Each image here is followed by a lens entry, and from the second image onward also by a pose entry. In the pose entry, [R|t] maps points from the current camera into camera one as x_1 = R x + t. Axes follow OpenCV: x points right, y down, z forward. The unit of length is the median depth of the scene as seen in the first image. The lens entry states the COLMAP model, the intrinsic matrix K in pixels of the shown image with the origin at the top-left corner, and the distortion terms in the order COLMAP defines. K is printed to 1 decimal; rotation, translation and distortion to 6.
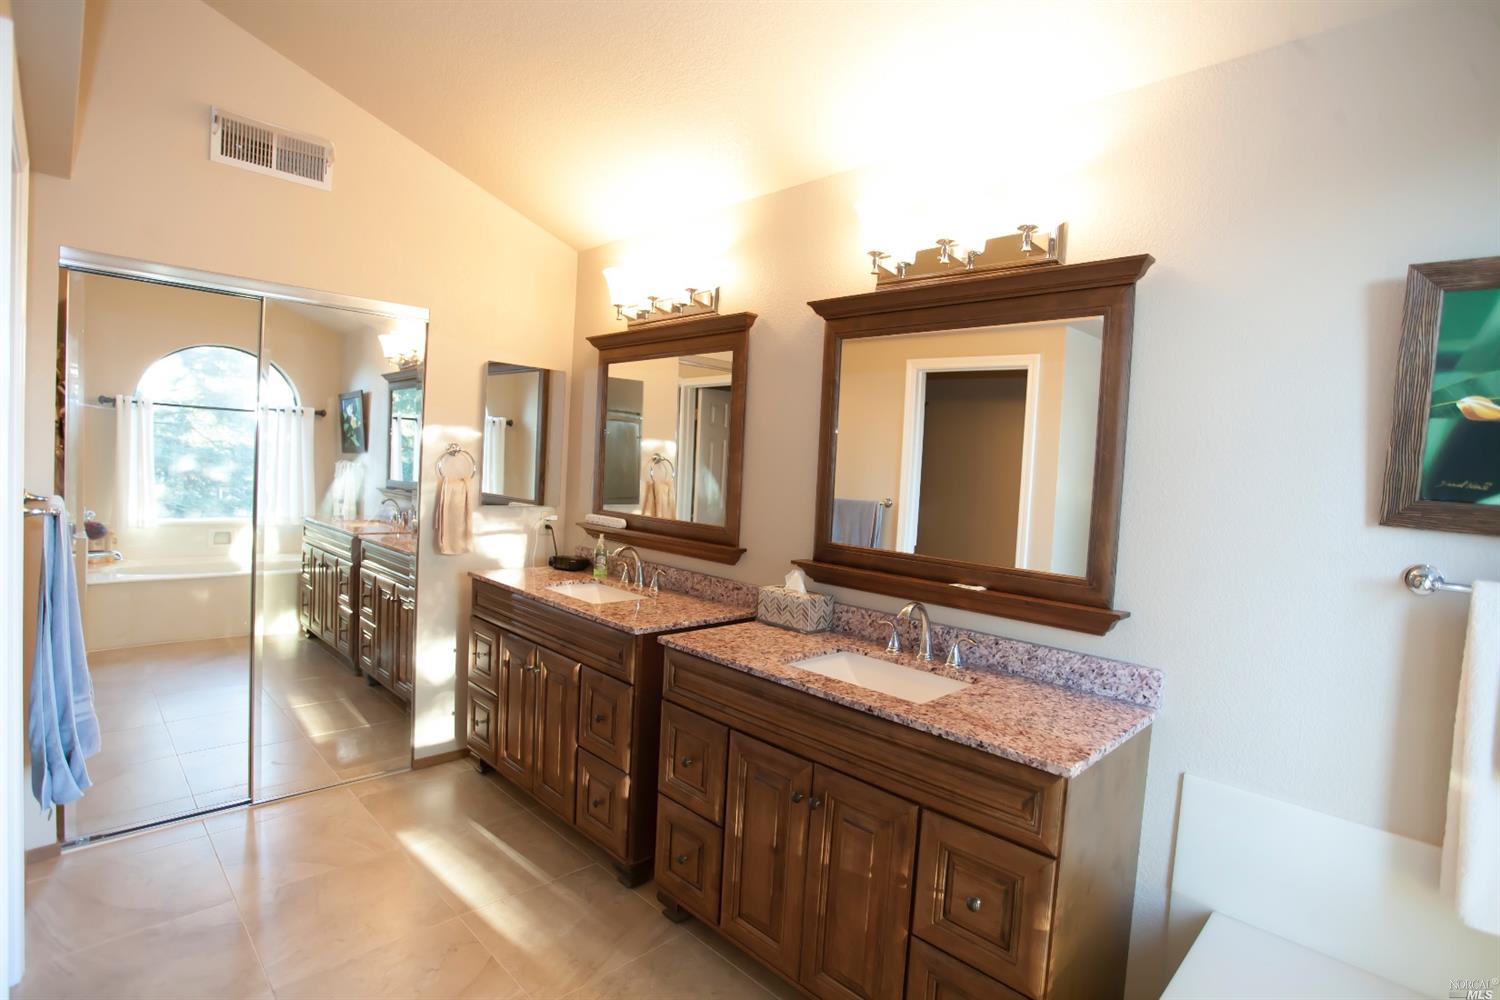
lens RADIAL K [[729.6, 0, 750.0], [0, 729.6, 500.0], [0, 0, 1]] dist [-0.080671, 0.034392]
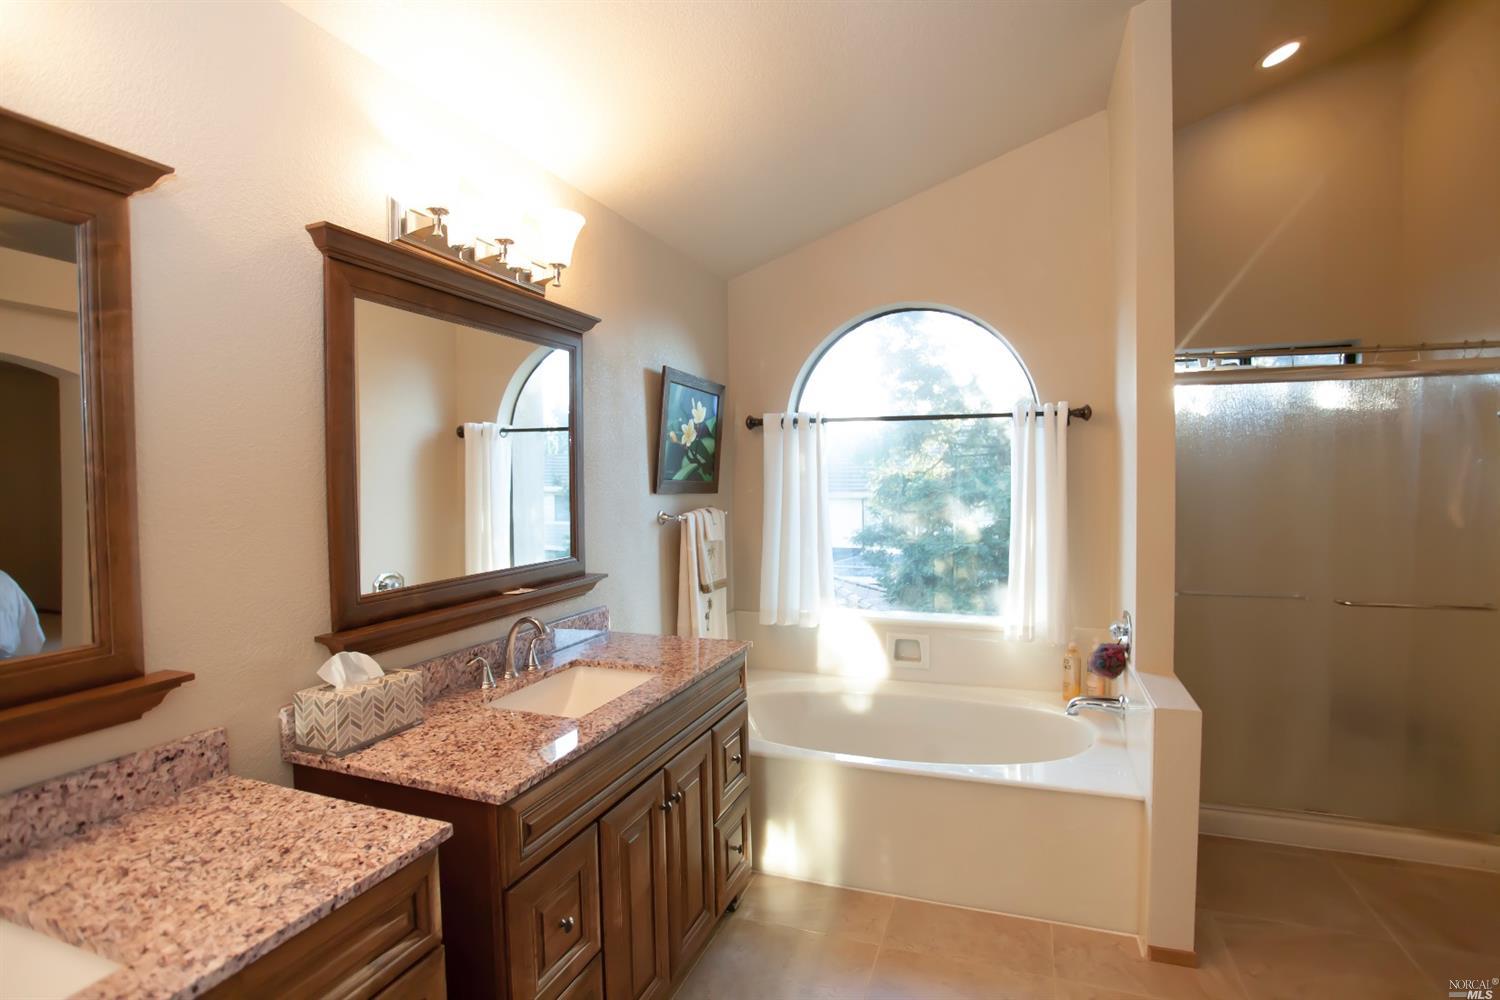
lens RADIAL K [[729.6, 0, 750.0], [0, 729.6, 500.0], [0, 0, 1]] dist [-0.080671, 0.034392]
pose [[-0.408325, -0.083759, 0.908986, -0.667655], [0.032975, 0.993778, 0.106384, -0.093100], [-0.912241, 0.073413, -0.403022, 0.982293]]
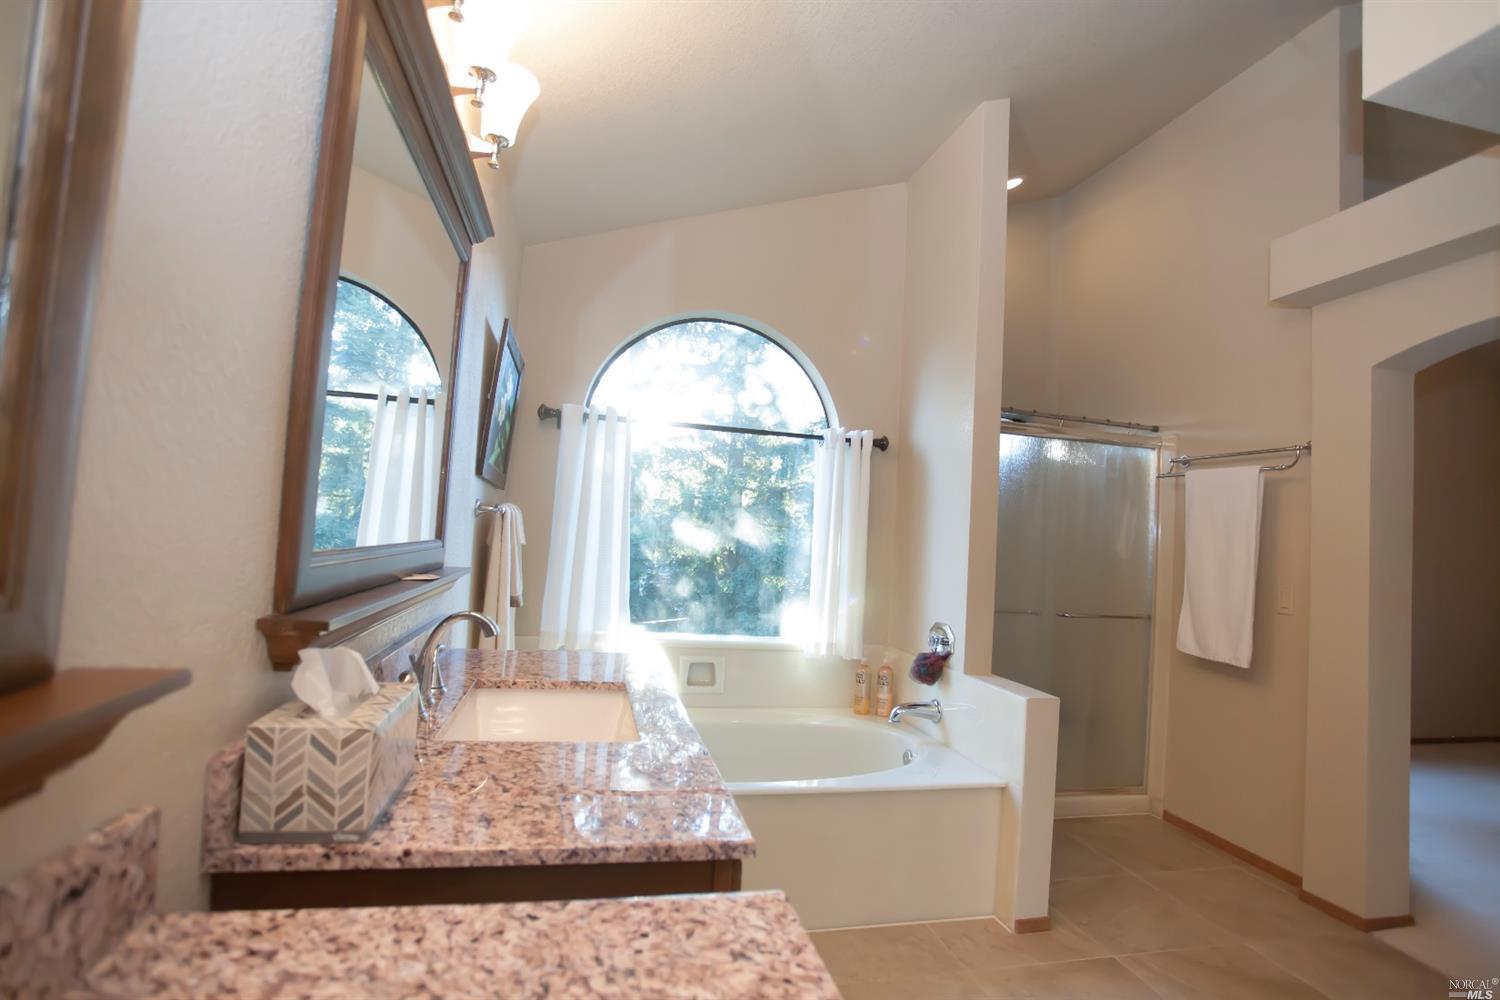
lens RADIAL K [[738.5, 0, 750.0], [0, 738.5, 500.0], [0, 0, 1]] dist [-0.077777, 0.029330]
pose [[-0.833670, -0.079339, 0.546533, -0.296795], [-0.078391, 0.996607, 0.025099, 0.005105], [-0.546670, -0.021919, -0.837061, 1.253794]]
